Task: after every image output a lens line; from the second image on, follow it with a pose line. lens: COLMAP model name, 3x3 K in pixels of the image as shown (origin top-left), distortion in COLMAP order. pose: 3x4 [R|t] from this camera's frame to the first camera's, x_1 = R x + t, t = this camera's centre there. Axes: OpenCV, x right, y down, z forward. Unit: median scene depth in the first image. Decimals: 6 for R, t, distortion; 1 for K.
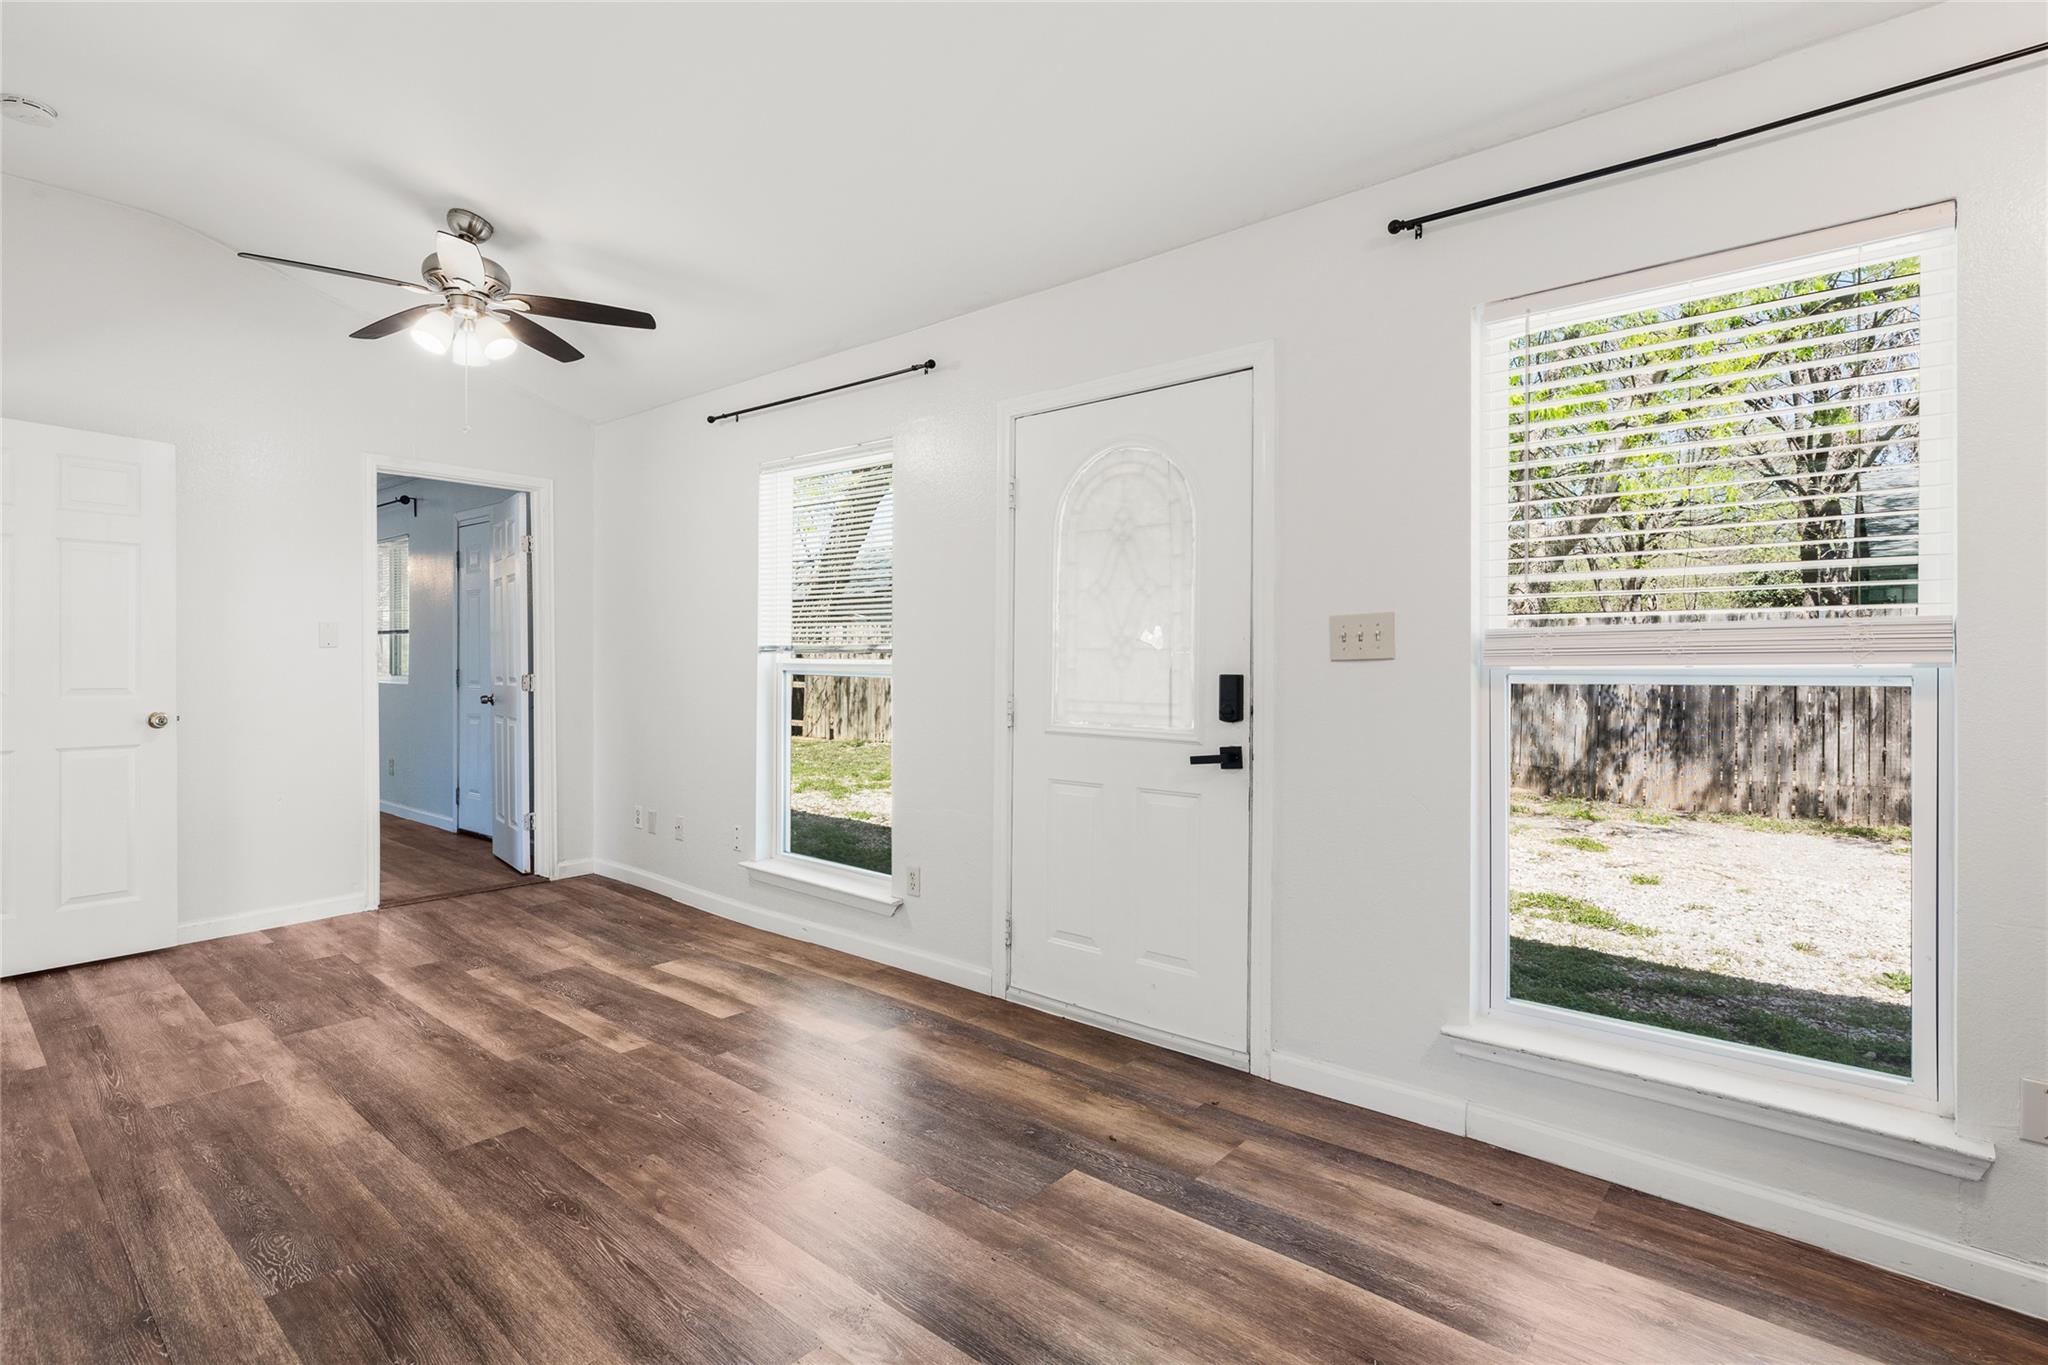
lens RADIAL K [[991.0, 0, 1015.5], [0, 991.0, 667.7], [0, 0, 1]] dist [0.000028, -0.000136]
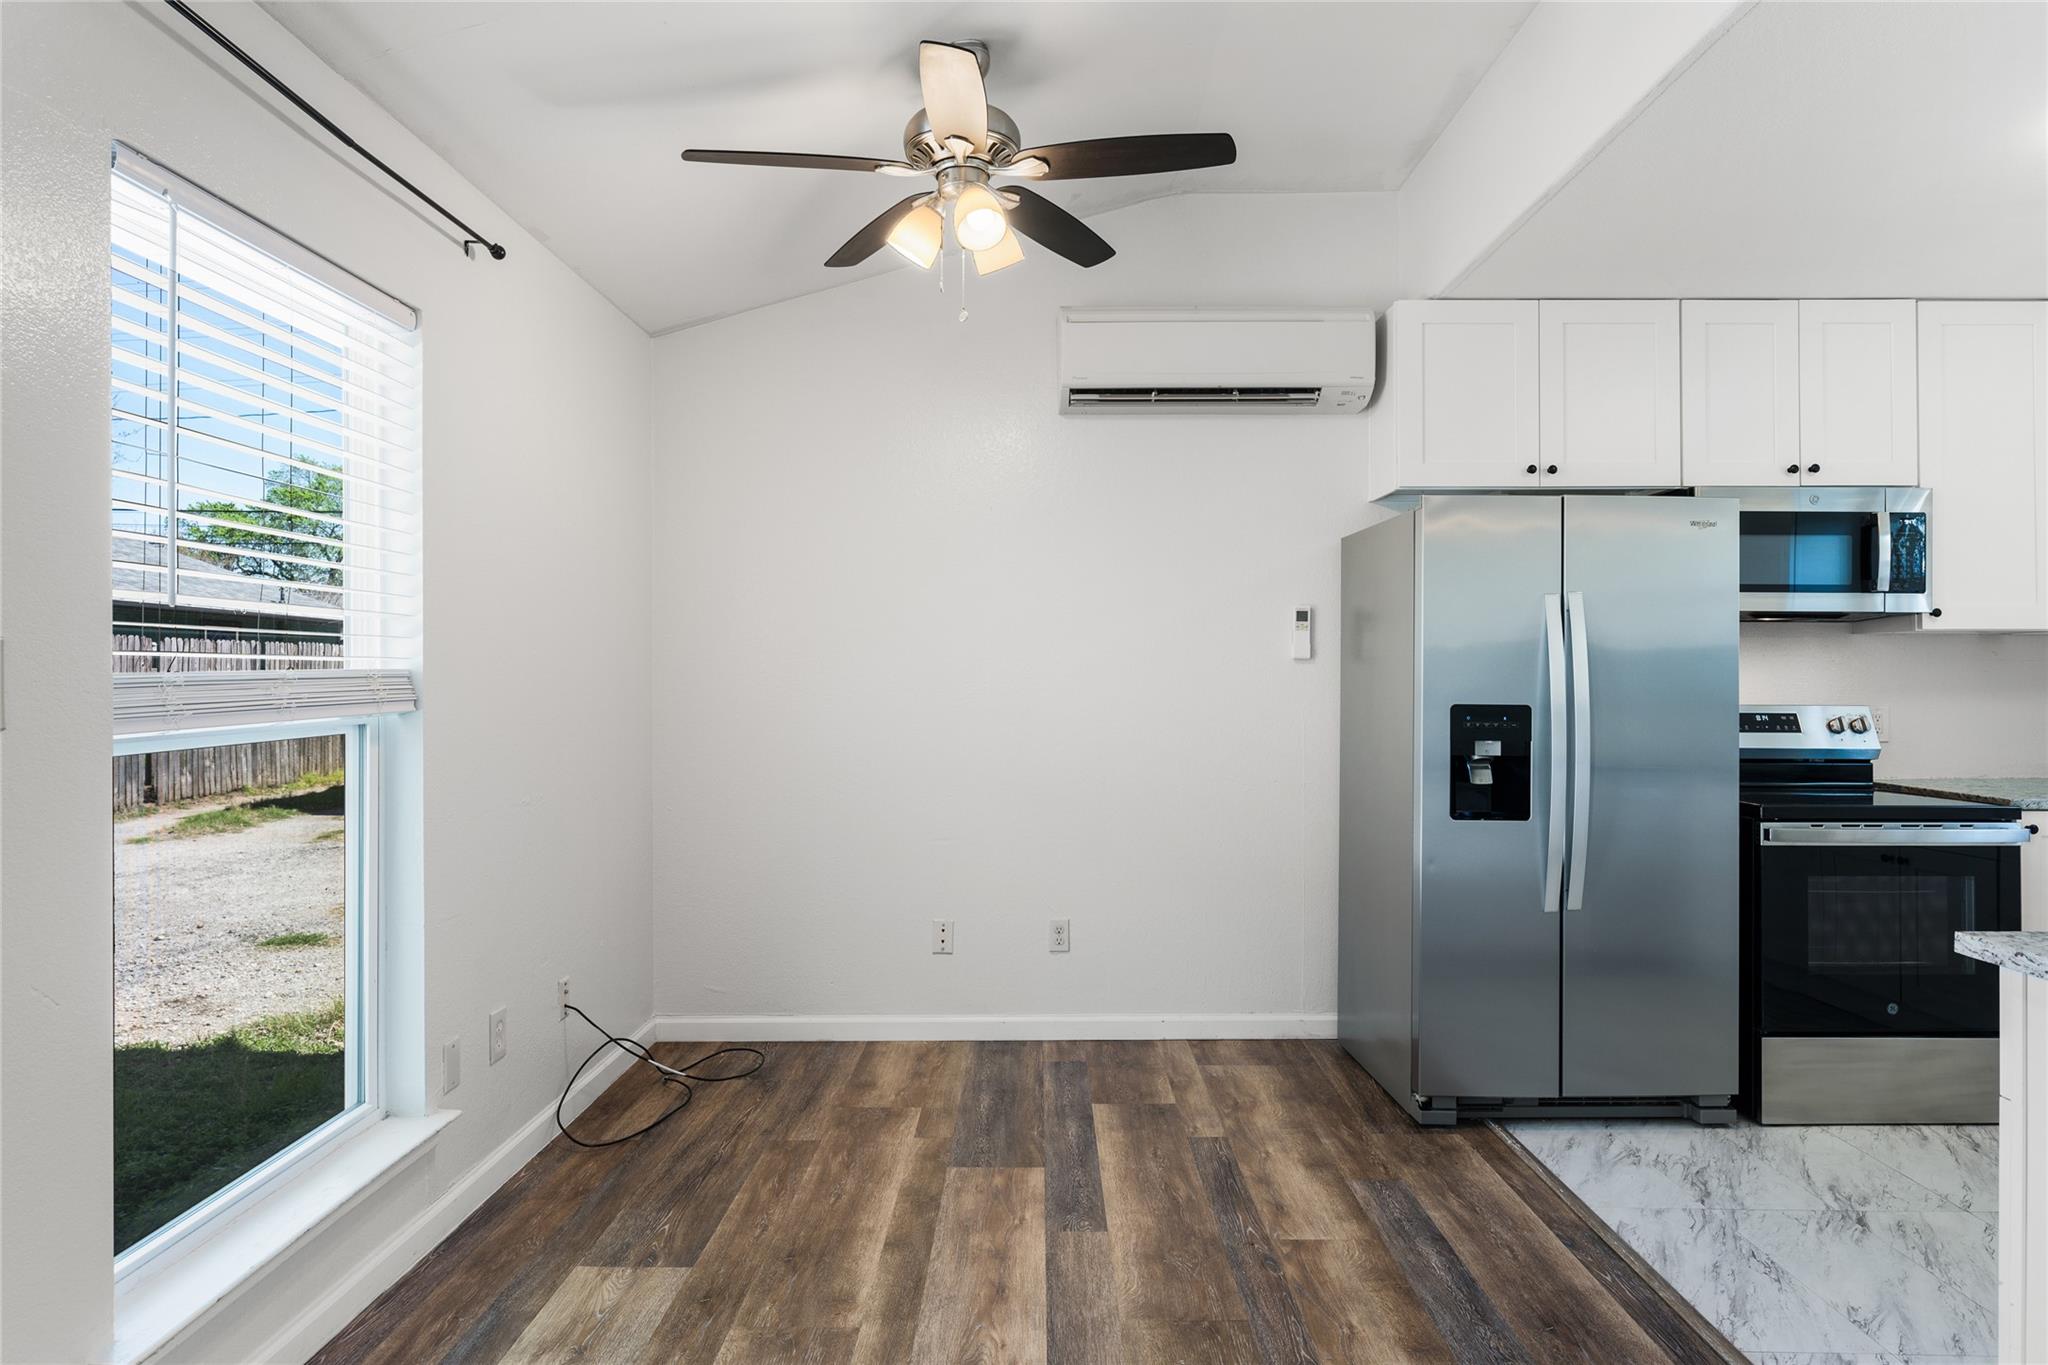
lens RADIAL K [[1194.9, 0, 1026.5], [0, 1194.9, 661.6], [0, 0, 1]] dist [0.001567, -0.000380]
pose [[-0.648747, 0.008414, 0.760958, -0.373249], [0.007162, 0.999962, -0.004951, -0.032783], [-0.760970, 0.002238, -0.648783, 0.884003]]
